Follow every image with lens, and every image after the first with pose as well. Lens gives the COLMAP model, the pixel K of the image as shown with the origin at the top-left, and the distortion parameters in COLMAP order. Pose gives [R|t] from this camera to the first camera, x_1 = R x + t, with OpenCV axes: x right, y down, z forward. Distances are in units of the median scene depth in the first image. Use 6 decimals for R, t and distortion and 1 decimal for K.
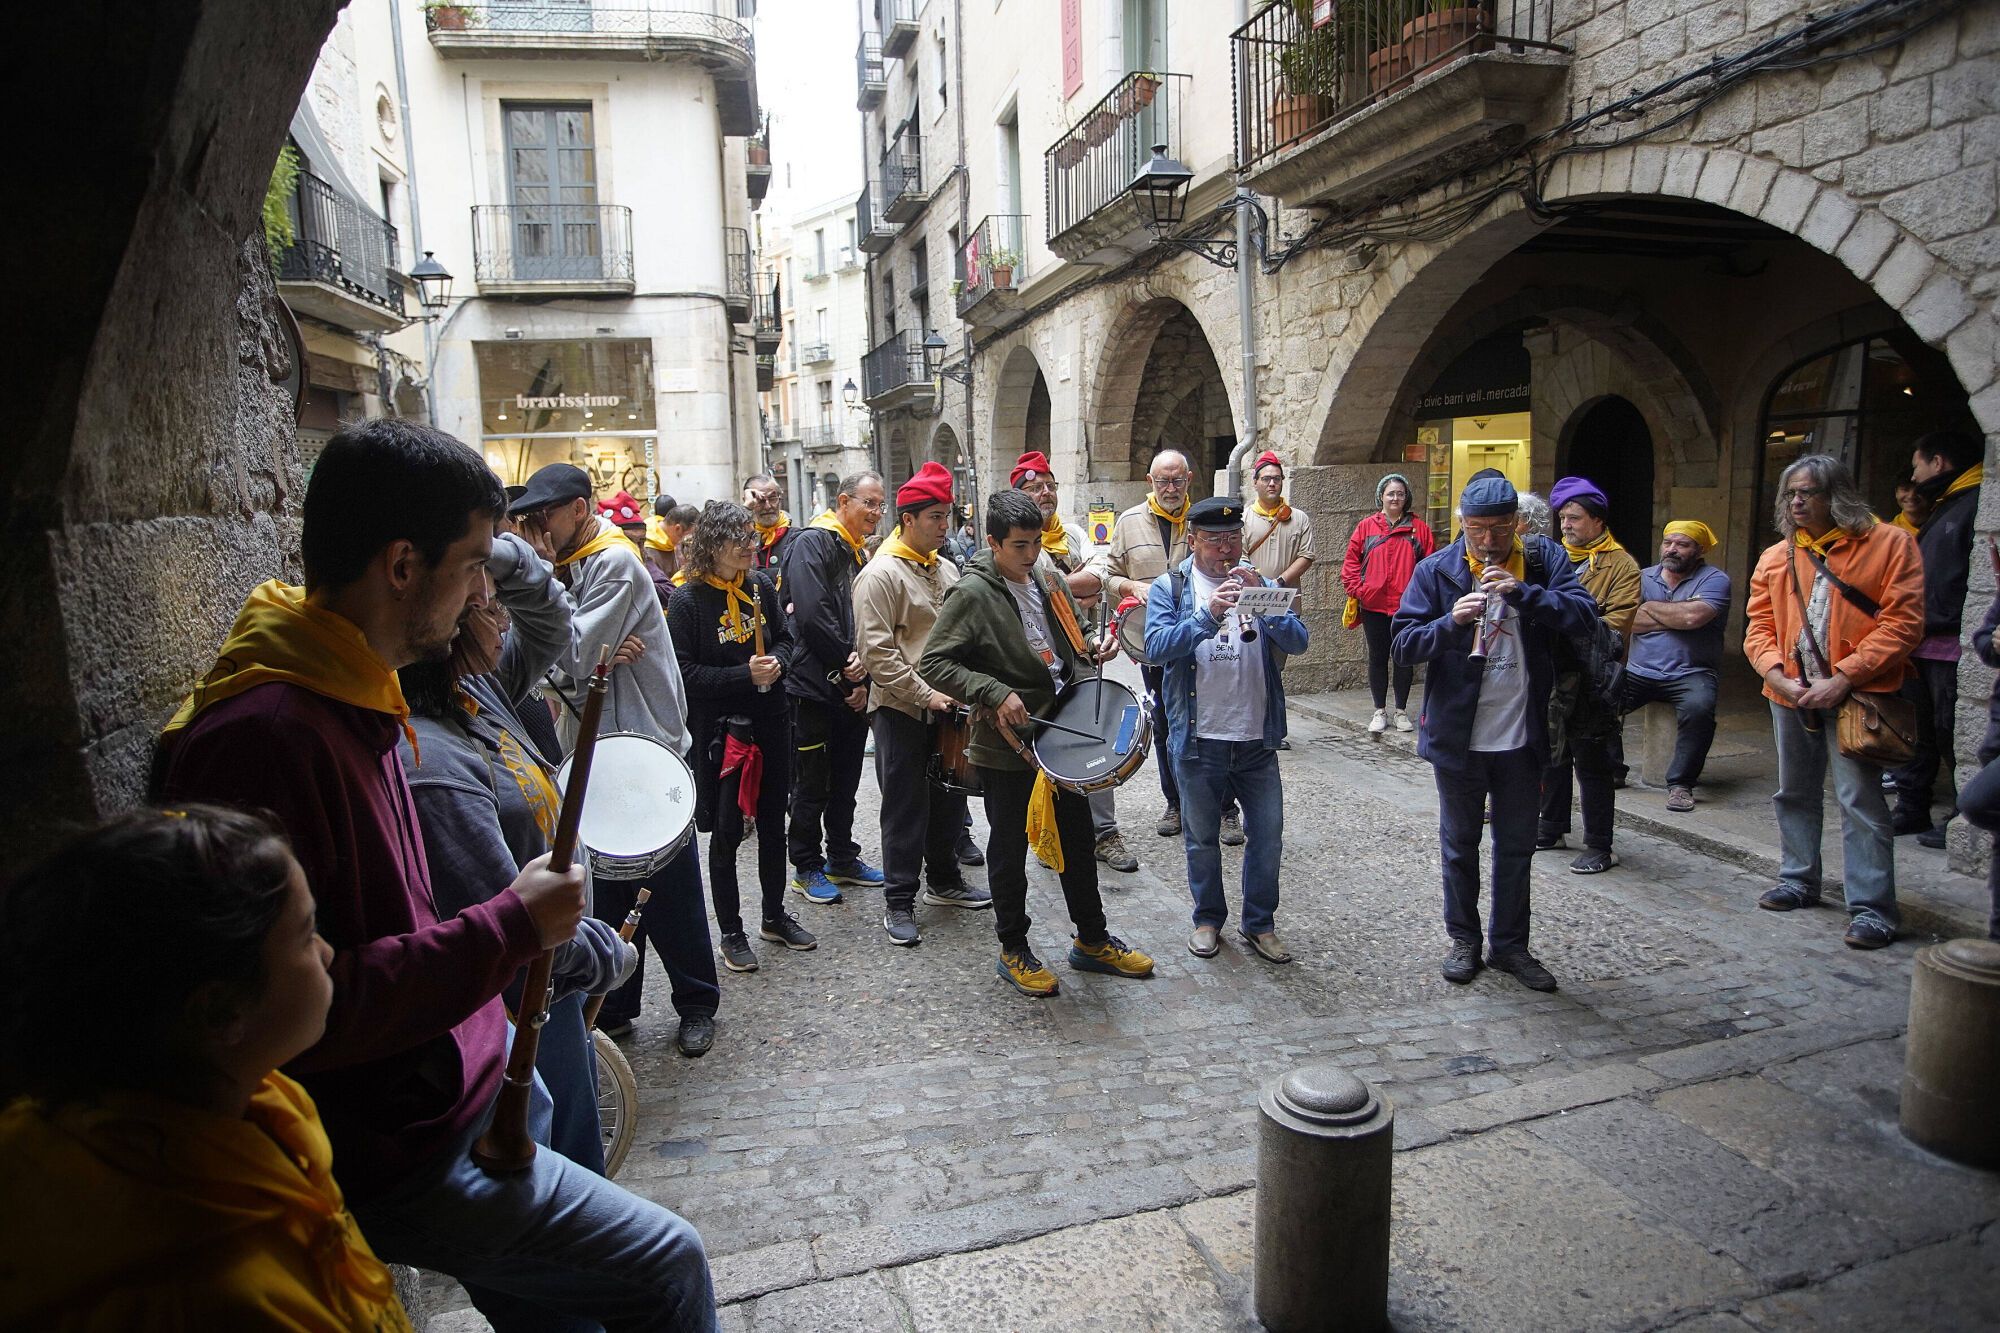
lens RADIAL K [[1167.7, 0, 1000.0], [0, 1167.7, 666.5], [0, 0, 1]] dist [-0.061832, 0.039523]
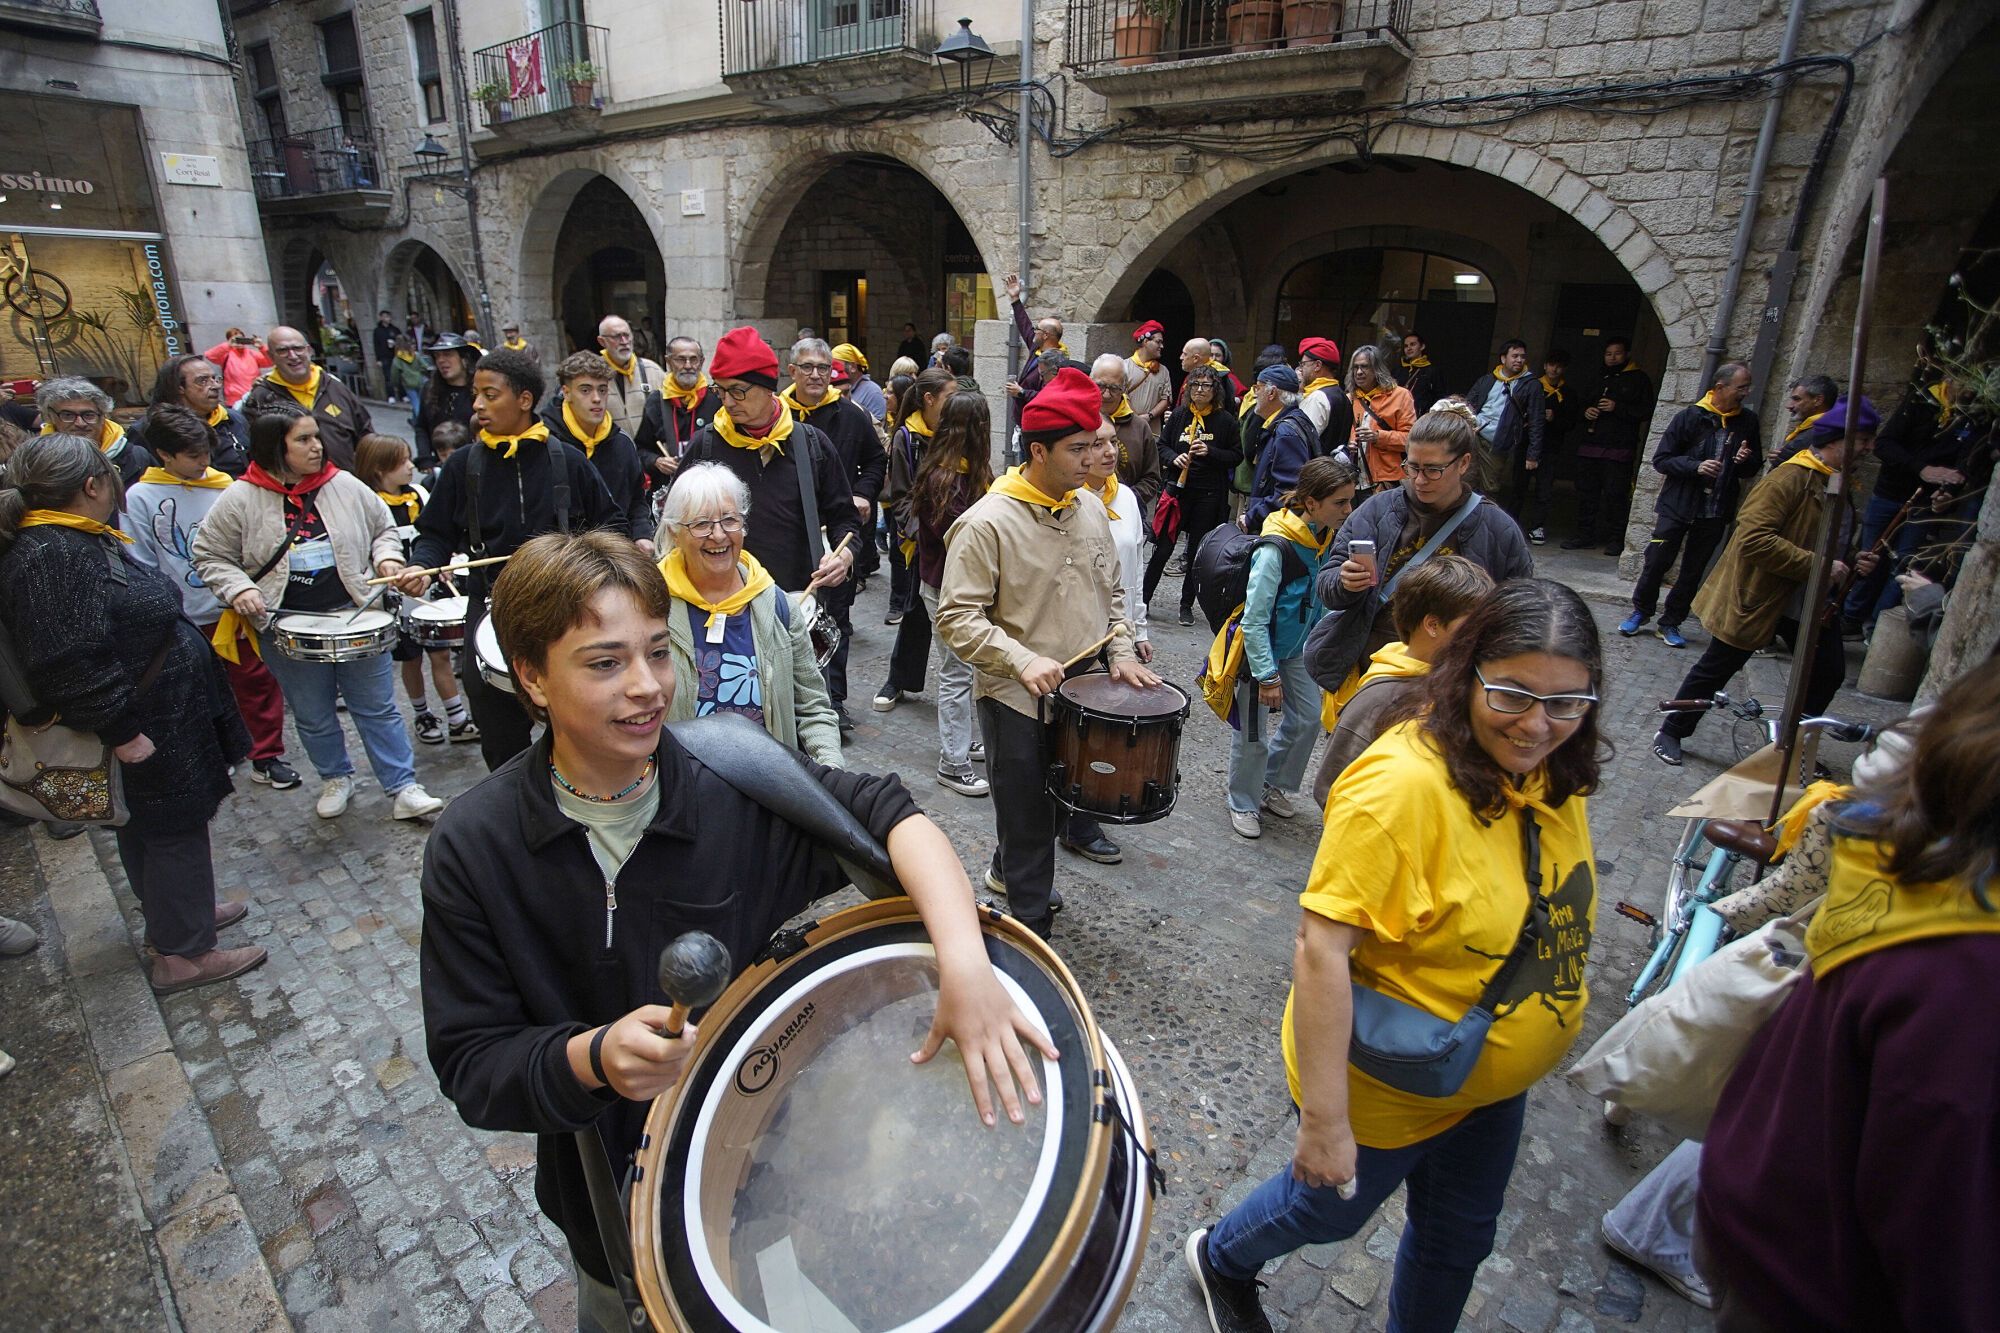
lens RADIAL K [[1004.9, 0, 992.3], [0, 1004.9, 655.2], [0, 0, 1]] dist [-0.068684, 0.031692]
pose [[0.790128, -0.162572, 0.590989, -0.603164], [0.051970, 0.978481, 0.199683, -0.049666], [-0.610735, -0.127062, 0.781574, 0.206071]]
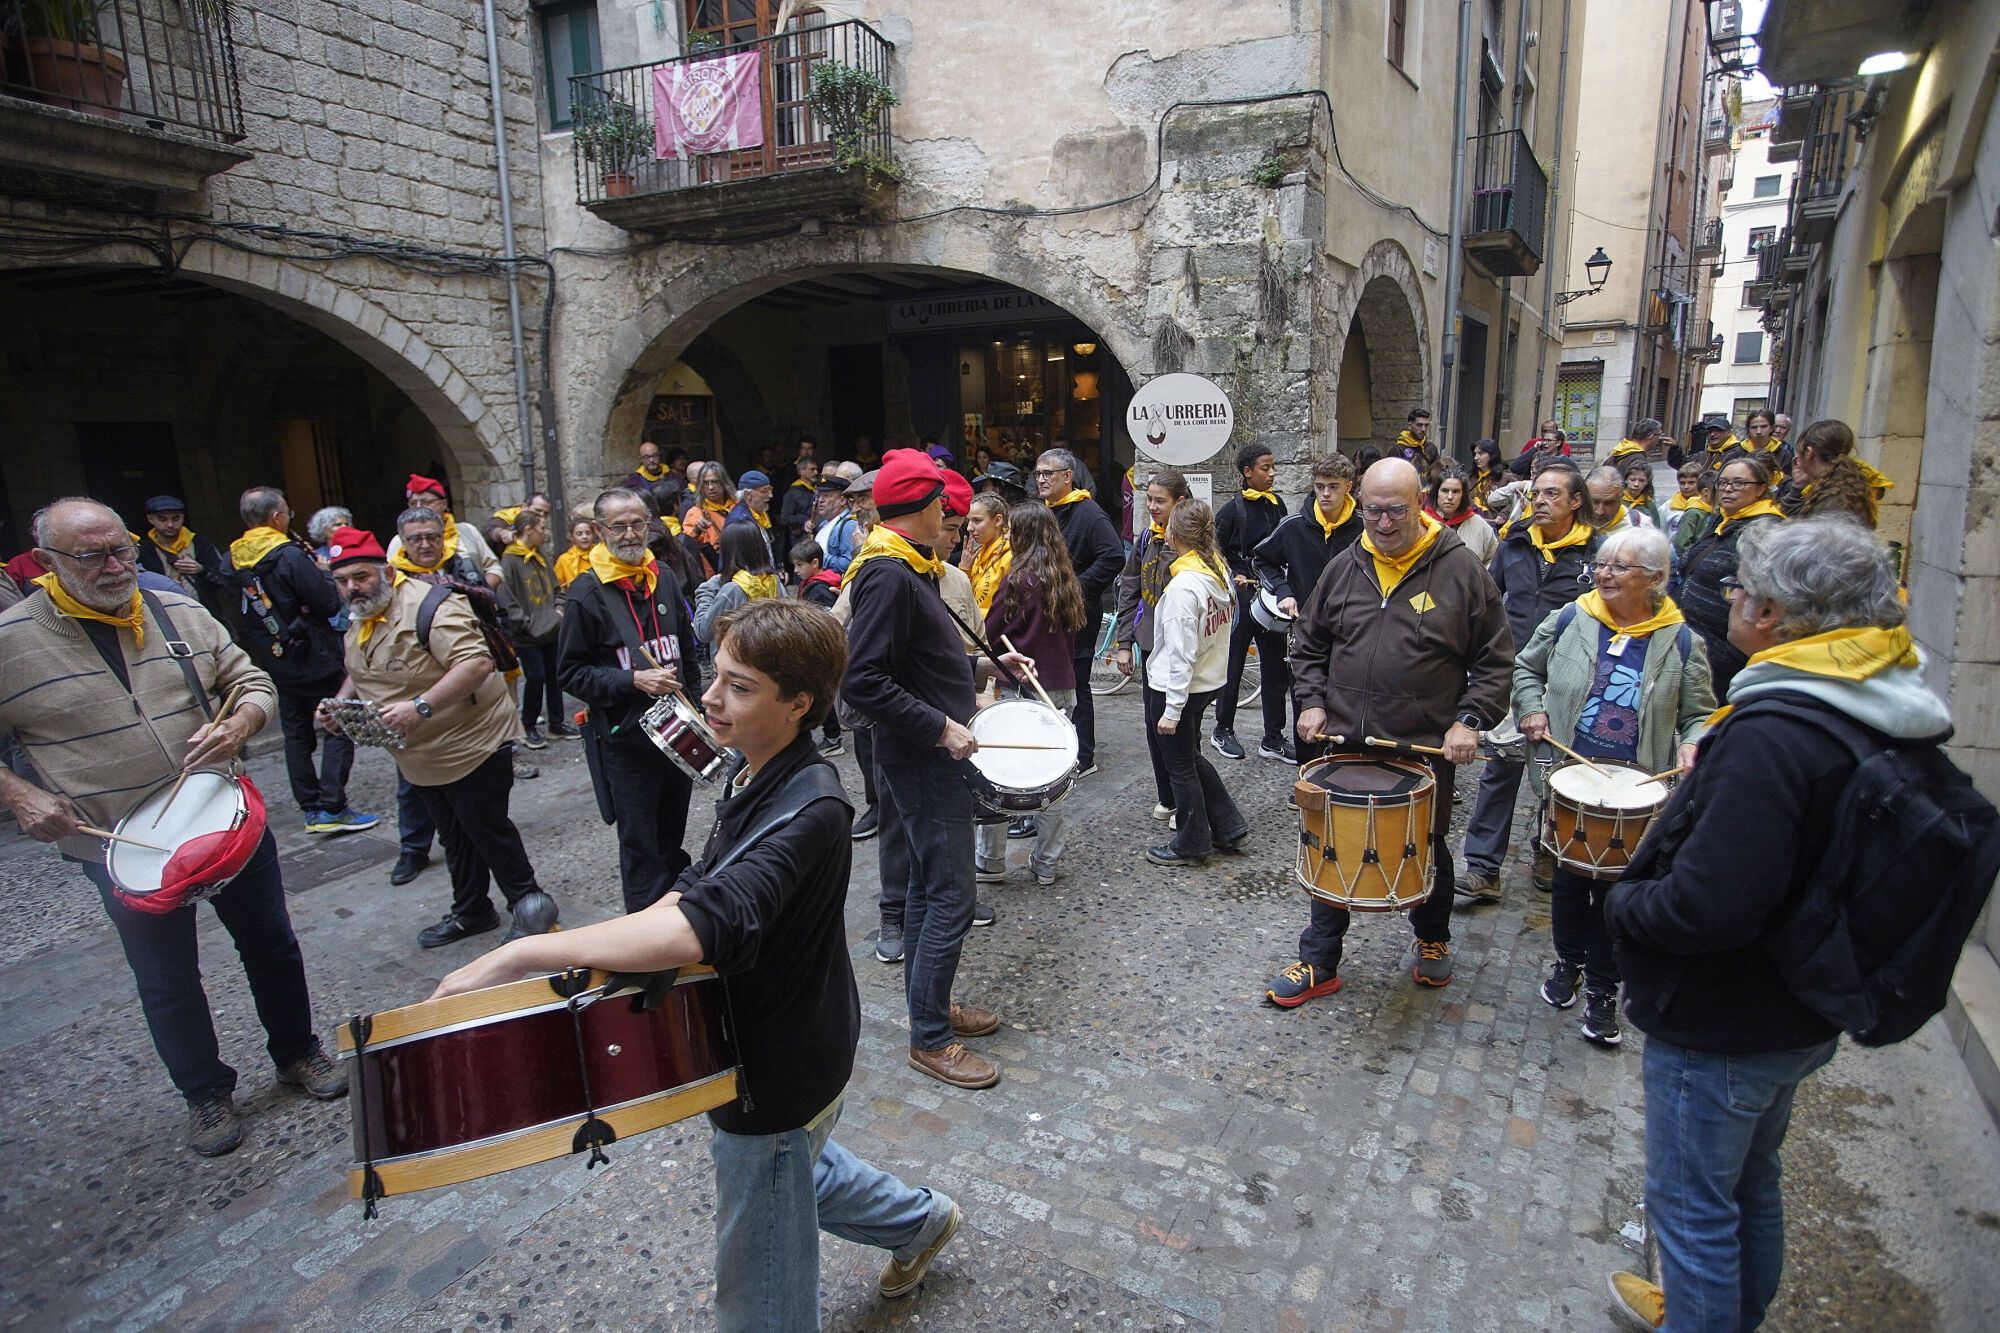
lens RADIAL K [[1004.9, 0, 992.3], [0, 1004.9, 655.2], [0, 0, 1]] dist [-0.068684, 0.031692]
pose [[-0.736075, -0.102115, 0.669153, -0.705614], [0.150108, 0.939318, 0.308464, -0.175859], [-0.660046, 0.327498, -0.676080, 1.035323]]
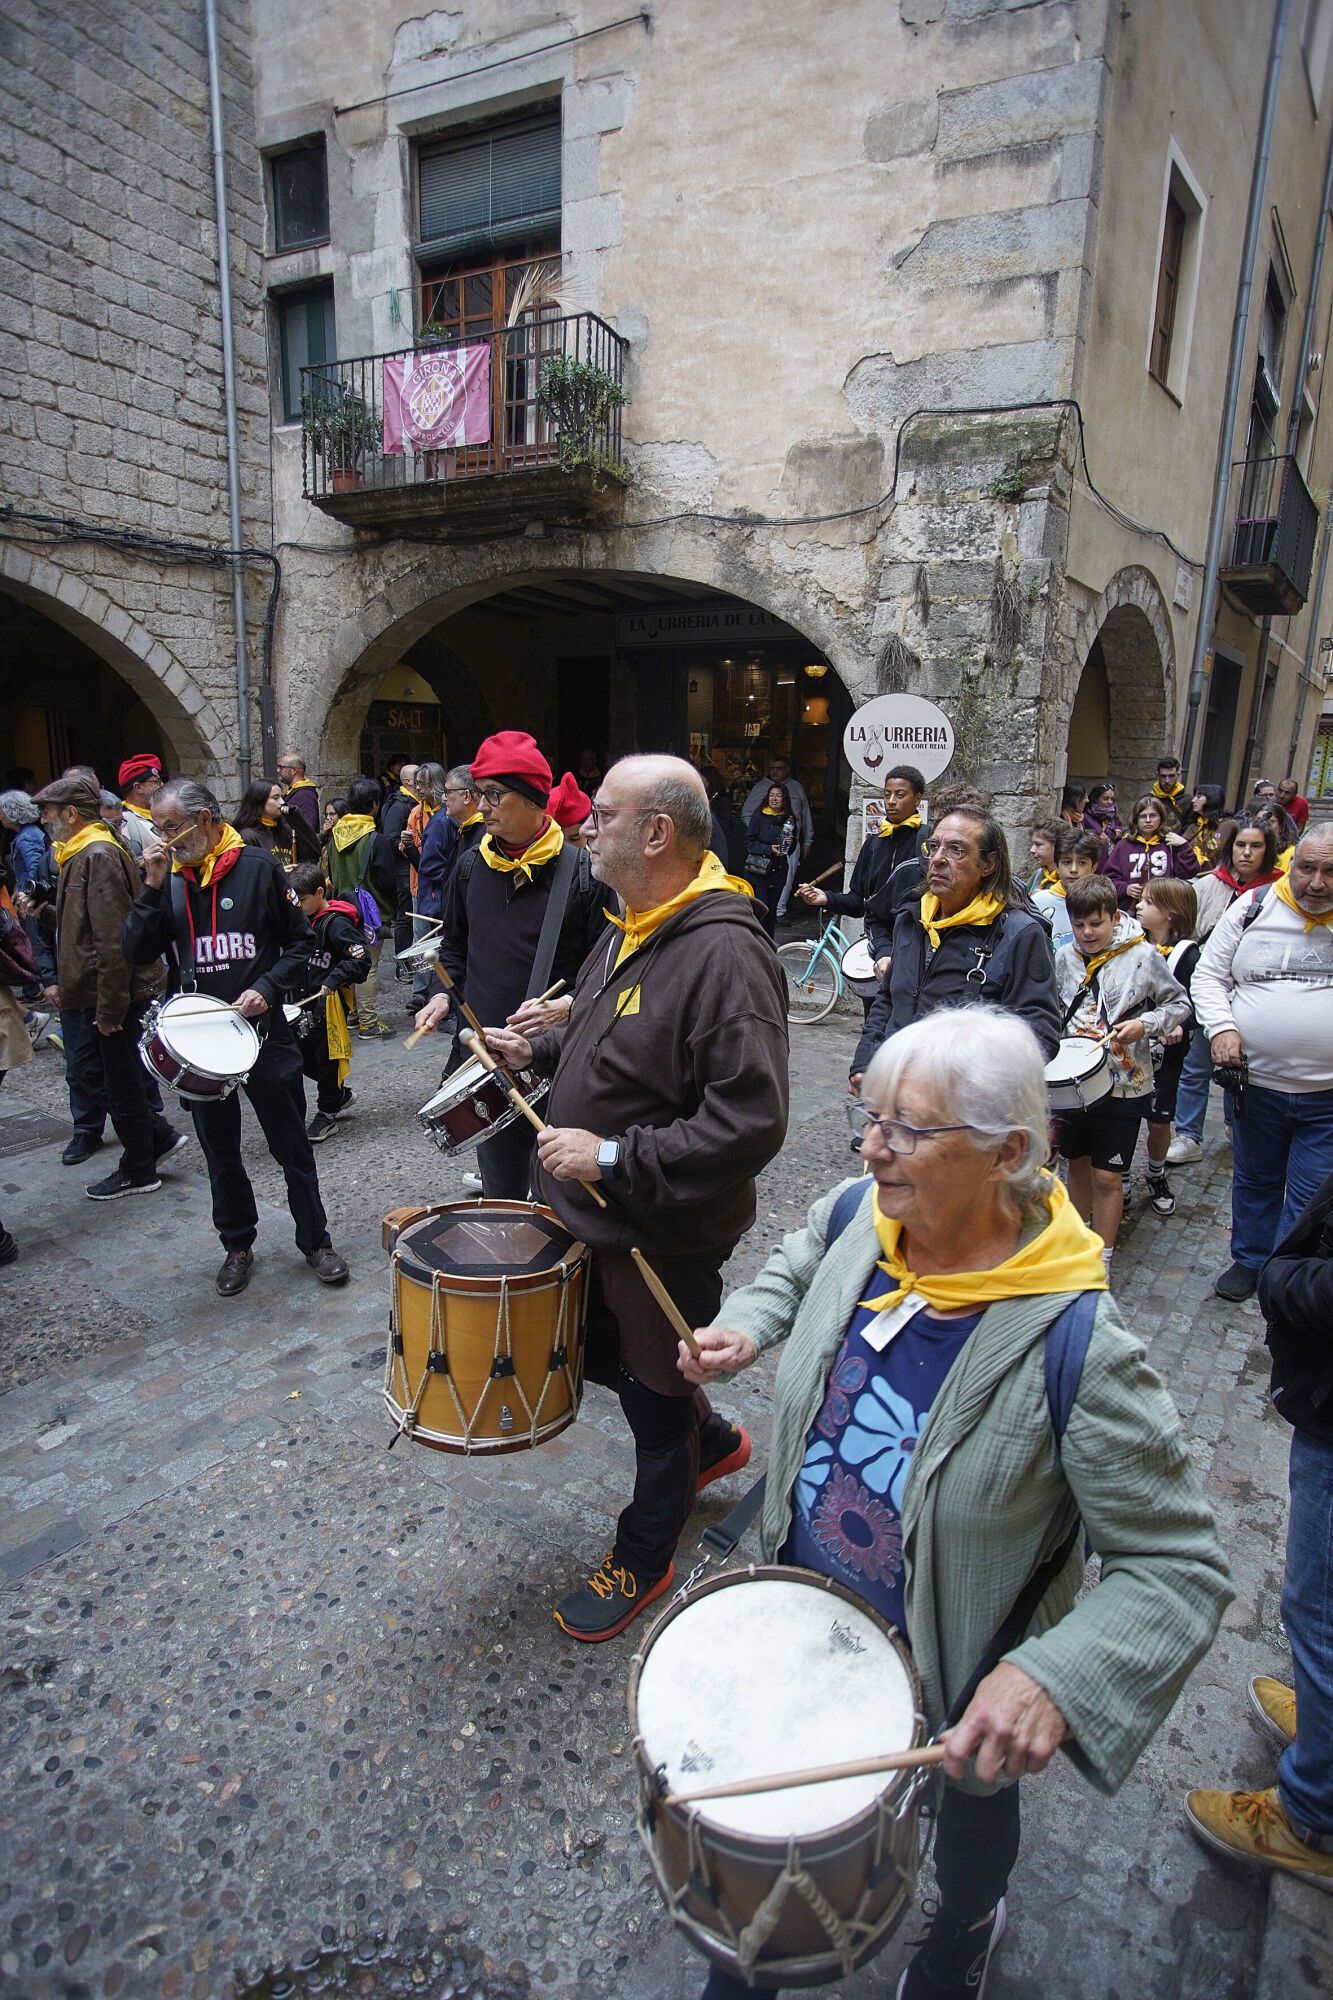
lens RADIAL K [[1004.9, 0, 660.3], [0, 1004.9, 1009.5], [0, 0, 1]] dist [-0.068684, 0.031692]
pose [[-0.688892, -0.164343, 0.705988, -0.710814], [0.110493, 0.938770, 0.326348, -0.160217], [-0.716394, 0.302825, -0.628552, 1.007045]]
